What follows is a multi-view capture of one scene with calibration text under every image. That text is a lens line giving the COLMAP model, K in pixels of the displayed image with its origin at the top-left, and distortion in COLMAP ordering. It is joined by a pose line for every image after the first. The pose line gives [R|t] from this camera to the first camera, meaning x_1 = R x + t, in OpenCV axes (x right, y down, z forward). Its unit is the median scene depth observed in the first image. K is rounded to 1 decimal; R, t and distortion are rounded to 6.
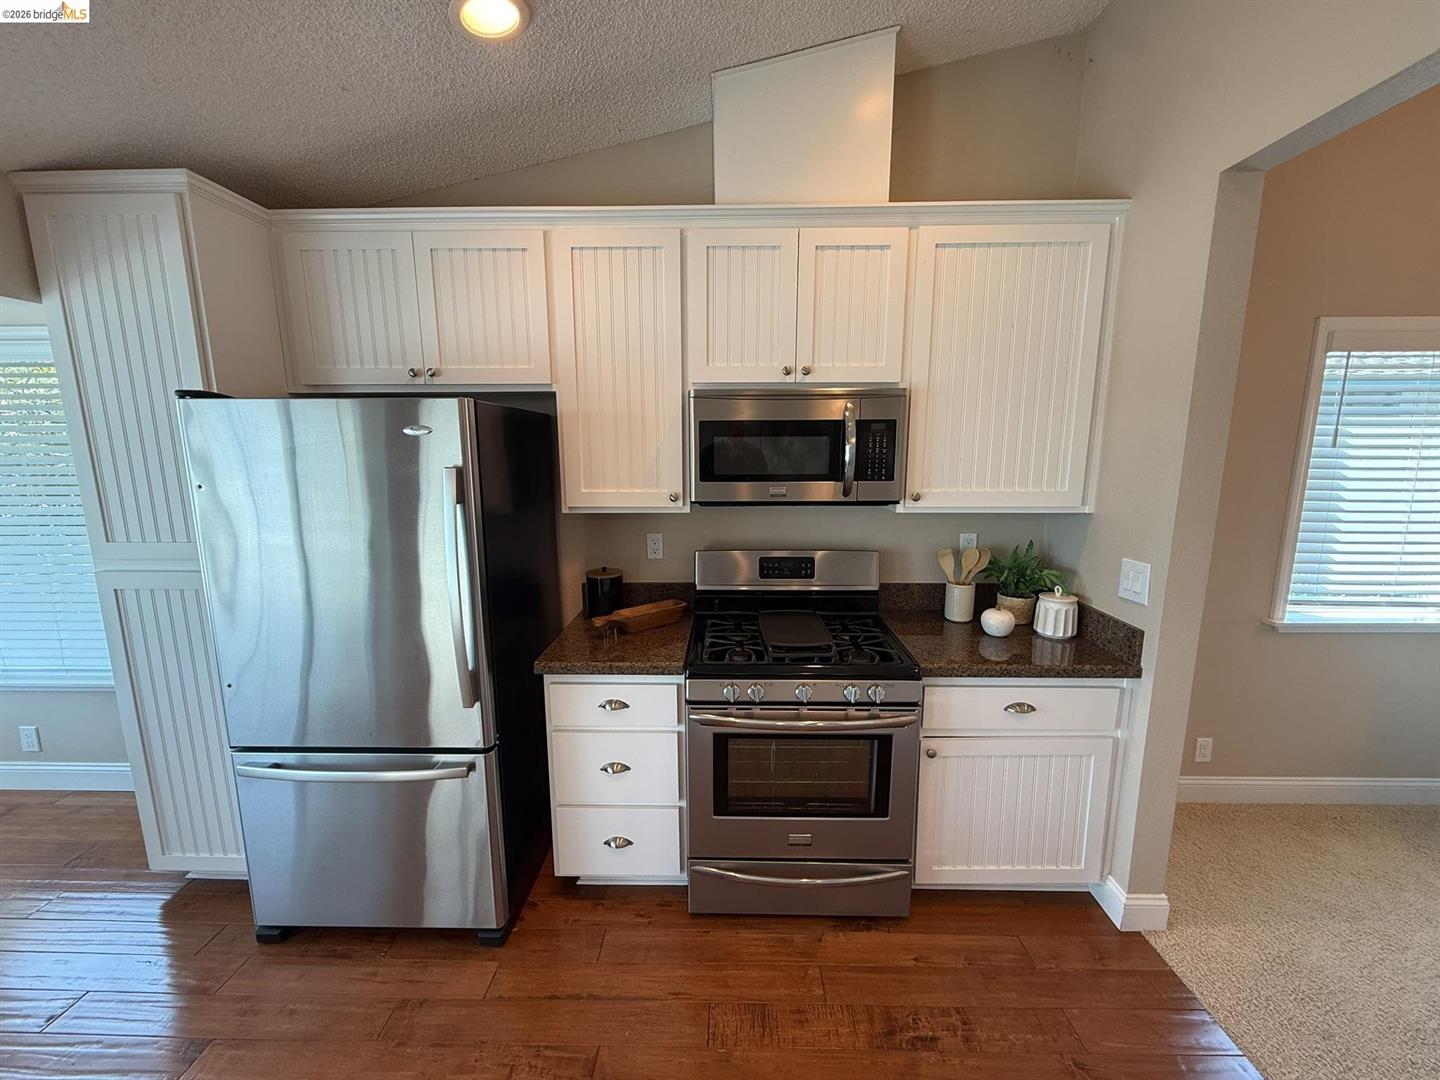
lens RADIAL K [[581.1, 0, 718.8], [0, 581.1, 539.3], [0, 0, 1]] dist [-0.000497, 0.000103]
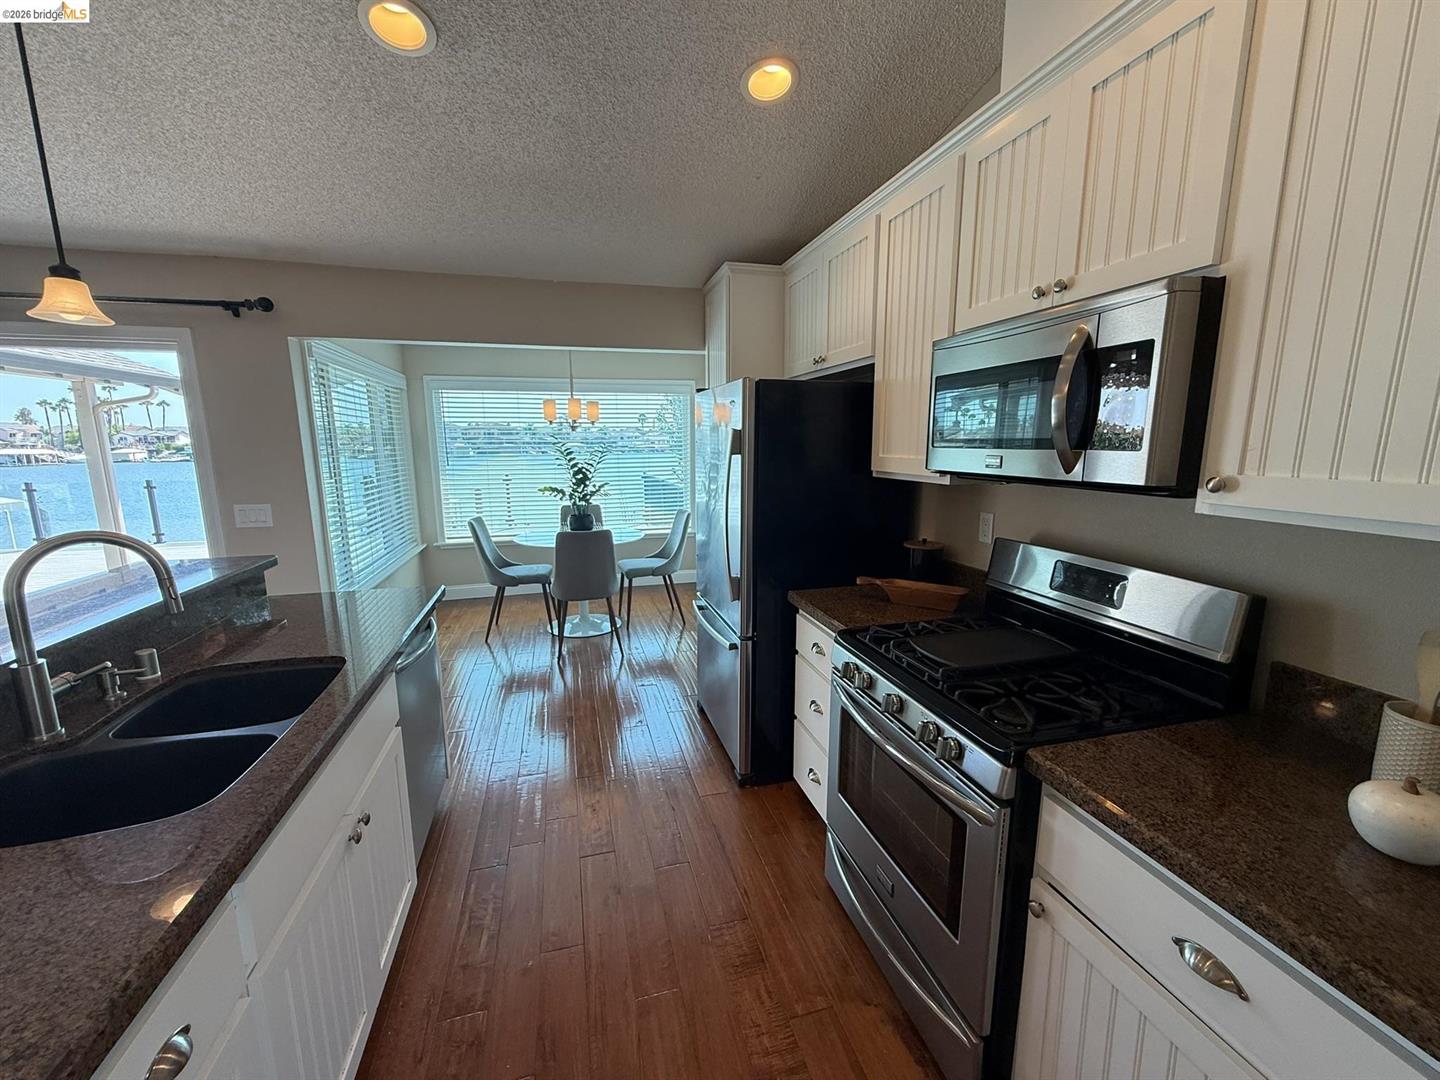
lens RADIAL K [[581.1, 0, 718.3], [0, 581.1, 541.4], [0, 0, 1]] dist [-0.000497, 0.000103]
pose [[0.279879, 0.166351, -0.945513, 0.748671], [-0.151880, 0.980143, 0.127486, -0.023495], [0.947945, 0.107924, 0.299587, 0.460854]]
